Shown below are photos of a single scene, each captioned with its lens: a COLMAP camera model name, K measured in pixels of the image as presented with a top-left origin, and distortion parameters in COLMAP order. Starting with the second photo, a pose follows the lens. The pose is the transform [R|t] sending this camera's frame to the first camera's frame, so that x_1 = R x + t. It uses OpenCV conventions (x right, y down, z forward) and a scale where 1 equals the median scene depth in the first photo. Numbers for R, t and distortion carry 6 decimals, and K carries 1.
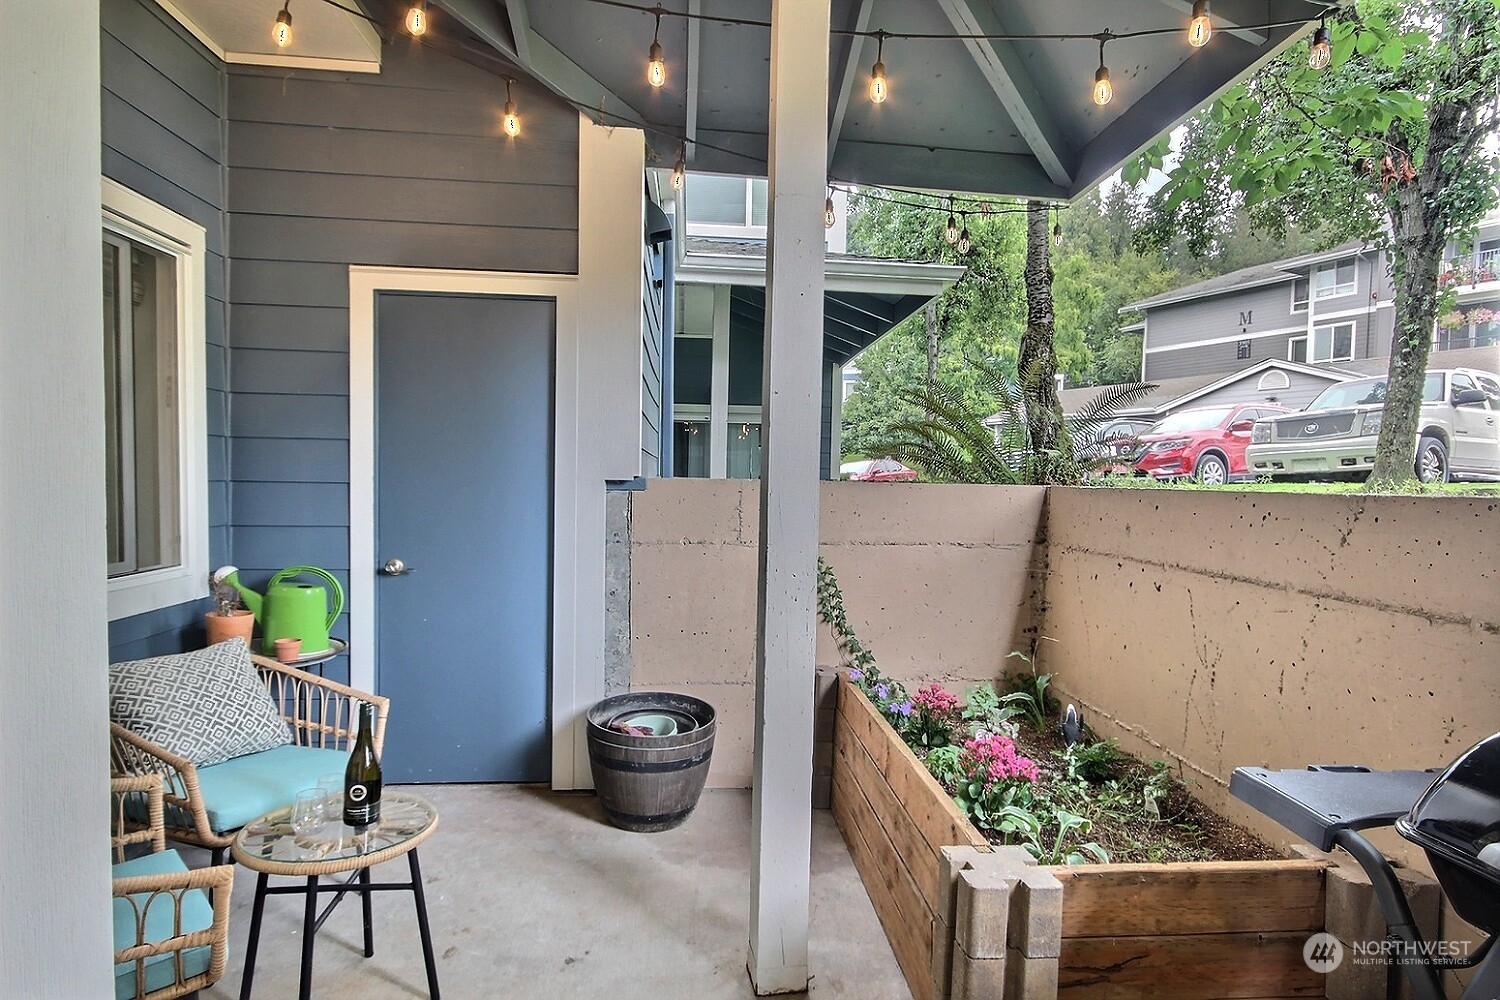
lens RADIAL K [[809.5, 0, 753.2], [0, 809.5, 506.9], [0, 0, 1]] dist [0.013614, 0.001772]
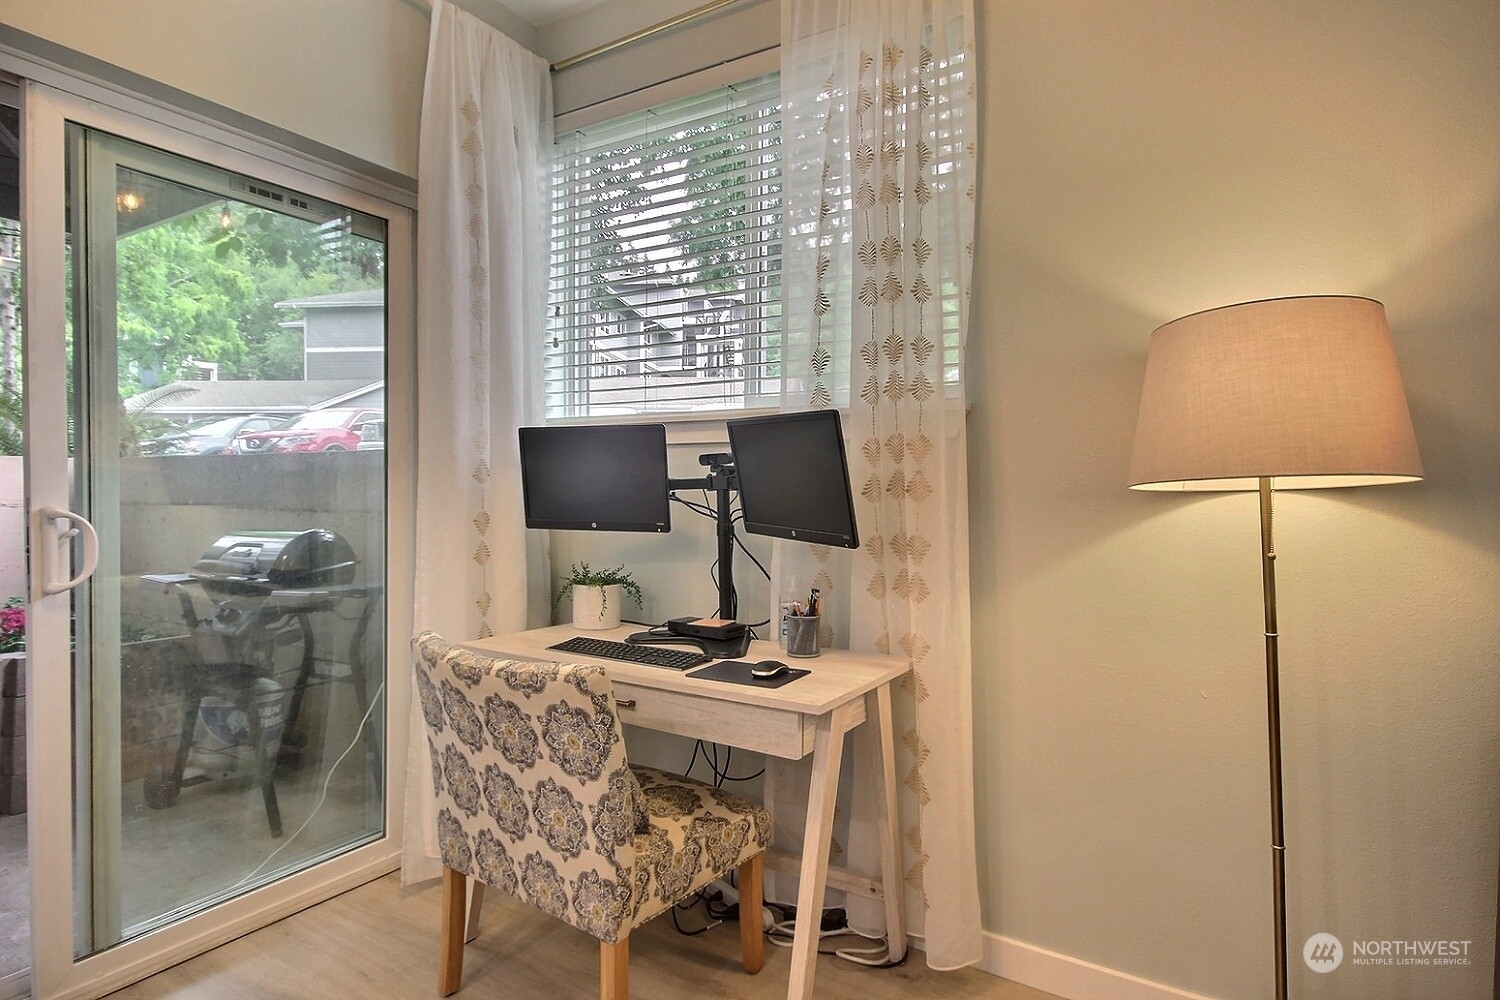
lens RADIAL K [[809.5, 0, 754.4], [0, 809.5, 498.1], [0, 0, 1]] dist [0.013614, 0.001772]
pose [[0.592637, -0.024522, 0.805096, -0.017715], [0.032988, 0.999437, 0.006159, 0.016936], [-0.804794, 0.022908, 0.593113, -0.167625]]
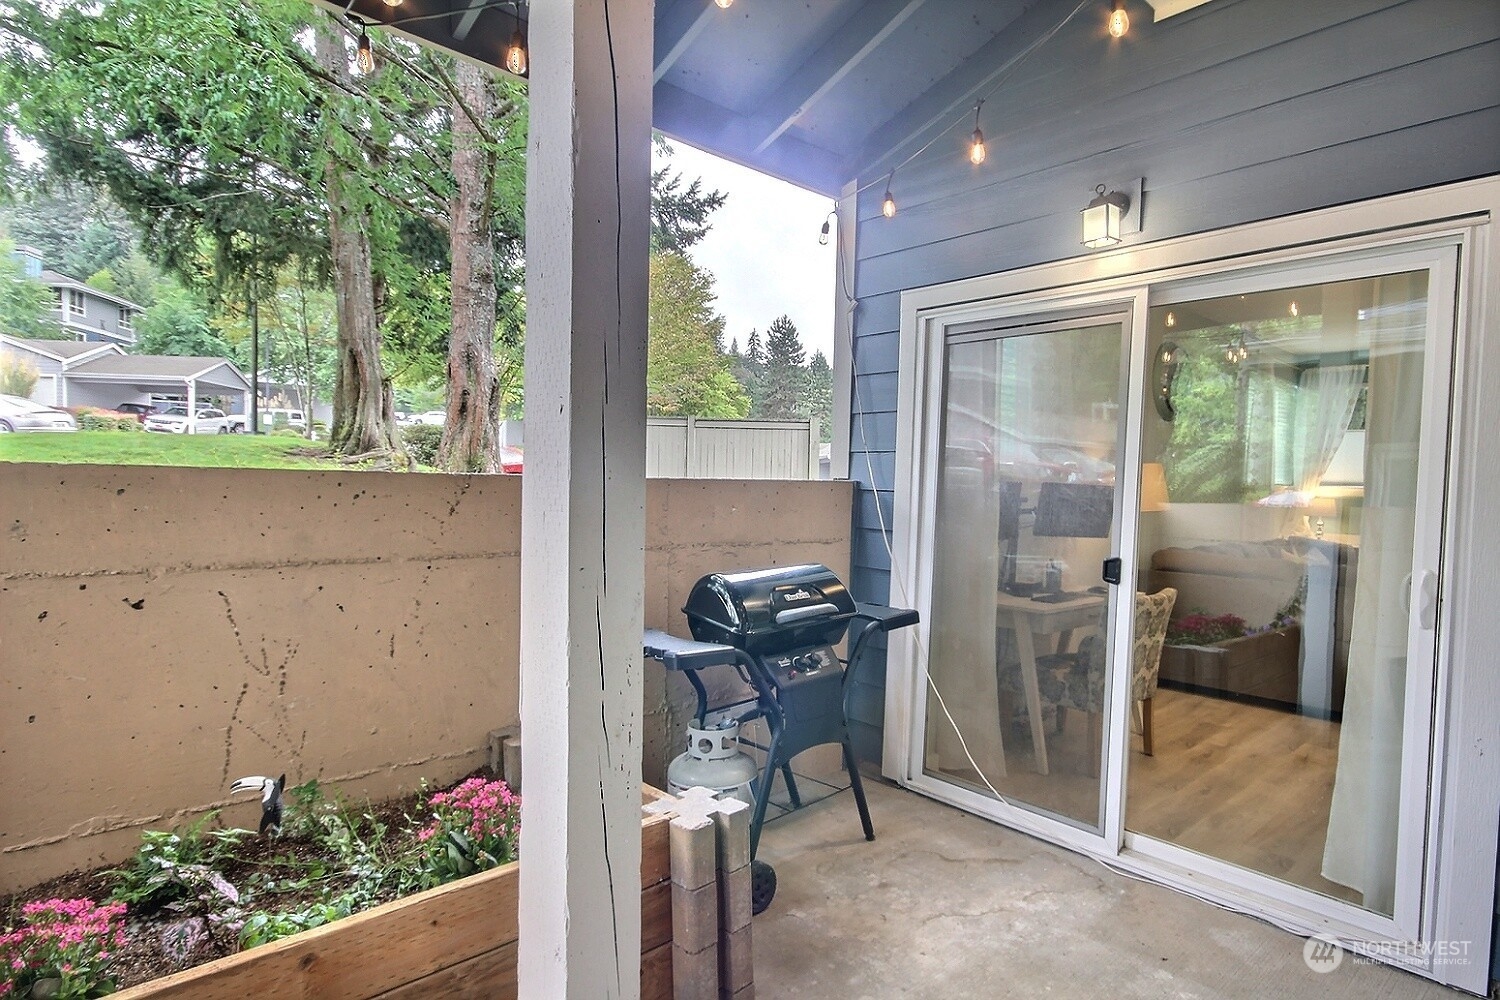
lens RADIAL K [[809.5, 0, 749.7], [0, 809.5, 504.0], [0, 0, 1]] dist [0.013614, 0.001772]
pose [[-0.606056, -0.066890, 0.792605, -0.412510], [-0.011504, 0.997091, 0.075351, -0.051837], [-0.795339, 0.036549, -0.605062, 1.068872]]
